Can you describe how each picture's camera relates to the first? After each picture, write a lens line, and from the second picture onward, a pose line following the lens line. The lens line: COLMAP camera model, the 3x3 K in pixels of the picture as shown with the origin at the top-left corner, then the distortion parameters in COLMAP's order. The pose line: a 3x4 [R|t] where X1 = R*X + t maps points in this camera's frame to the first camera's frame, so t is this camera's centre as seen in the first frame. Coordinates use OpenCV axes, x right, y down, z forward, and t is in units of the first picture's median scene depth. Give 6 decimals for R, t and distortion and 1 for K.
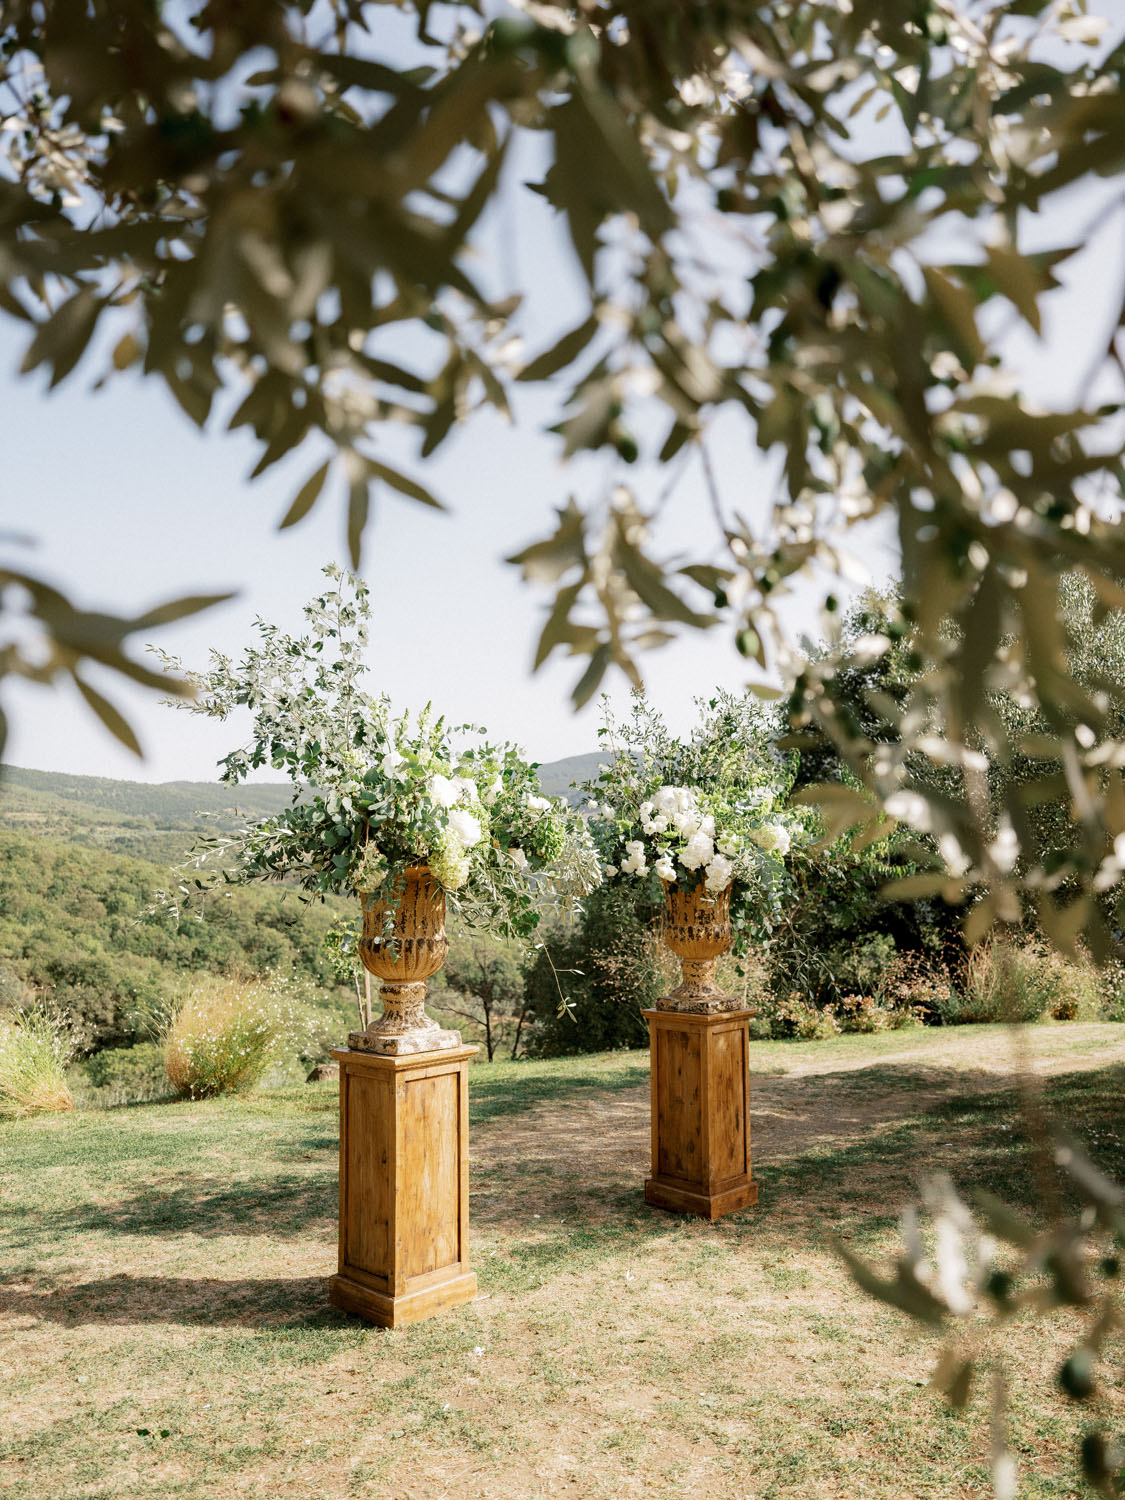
lens RADIAL K [[1051.2, 0, 562.3], [0, 1051.2, 748.7], [0, 0, 1]] dist [-0.002800, 0.000199]
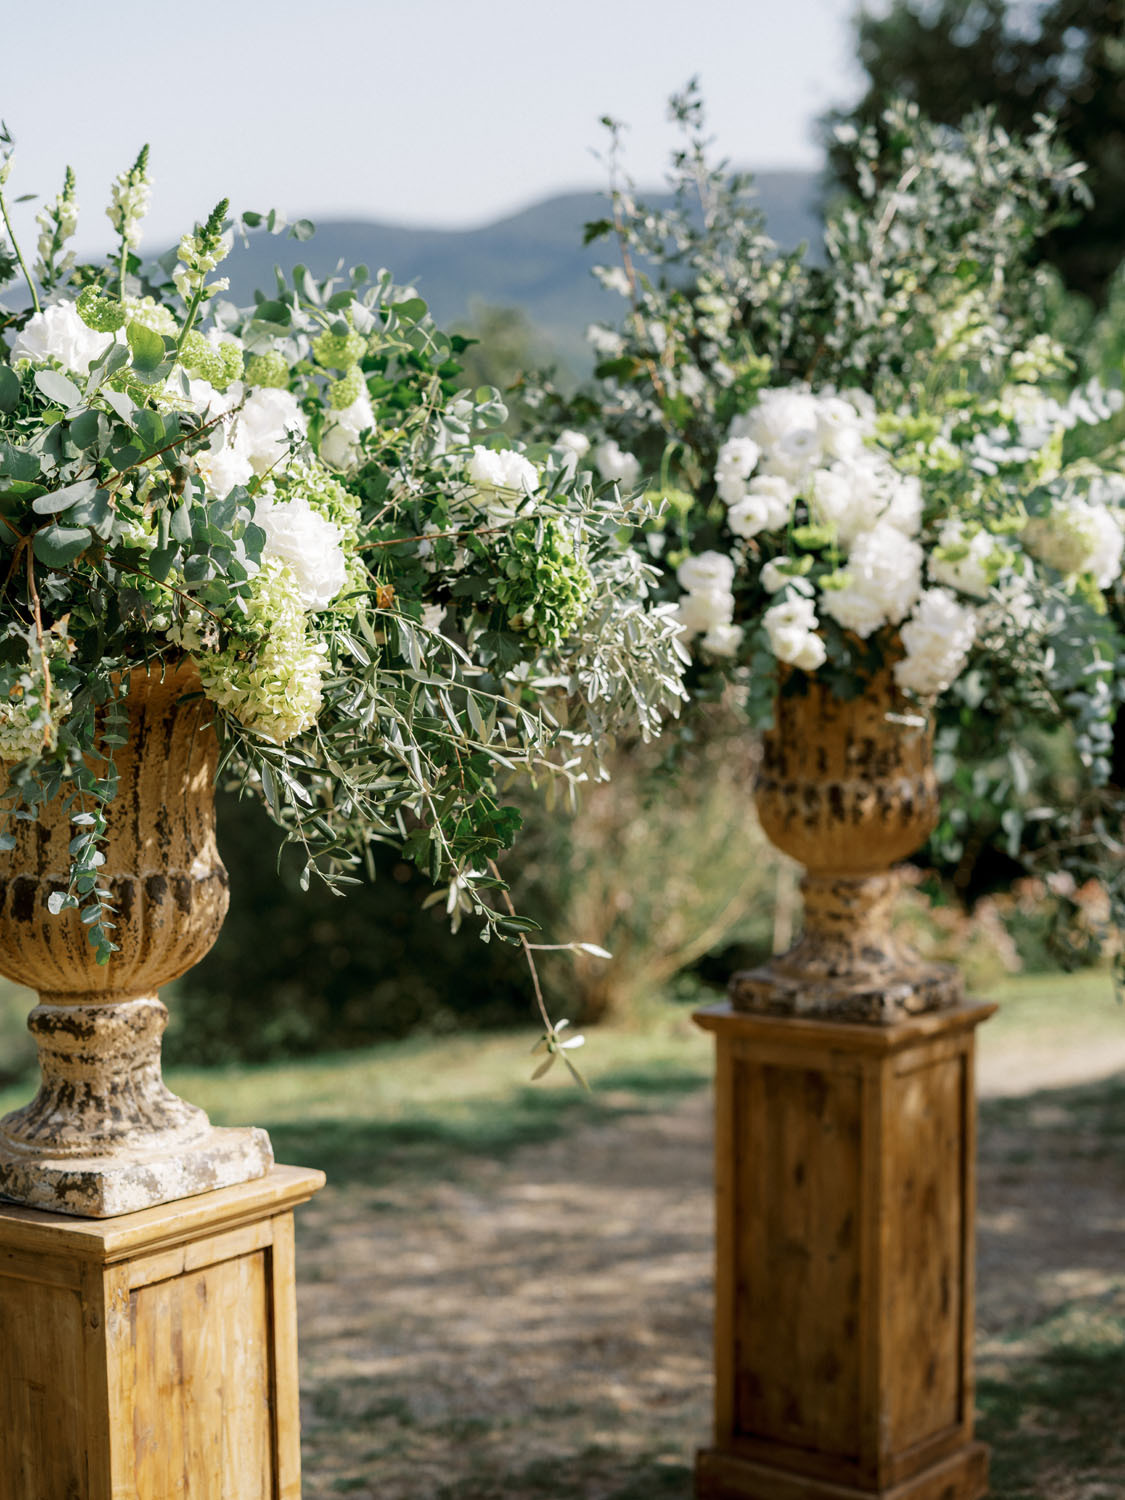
lens RADIAL K [[2735.4, 0, 563.1], [0, 2735.4, 750.7], [0, 0, 1]] dist [-0.016981, 0.000000]
pose [[0.993455, -0.013118, 0.113472, -0.080915], [-0.008698, 0.981811, 0.189661, -0.019405], [-0.113896, -0.189407, 0.975271, 0.111830]]
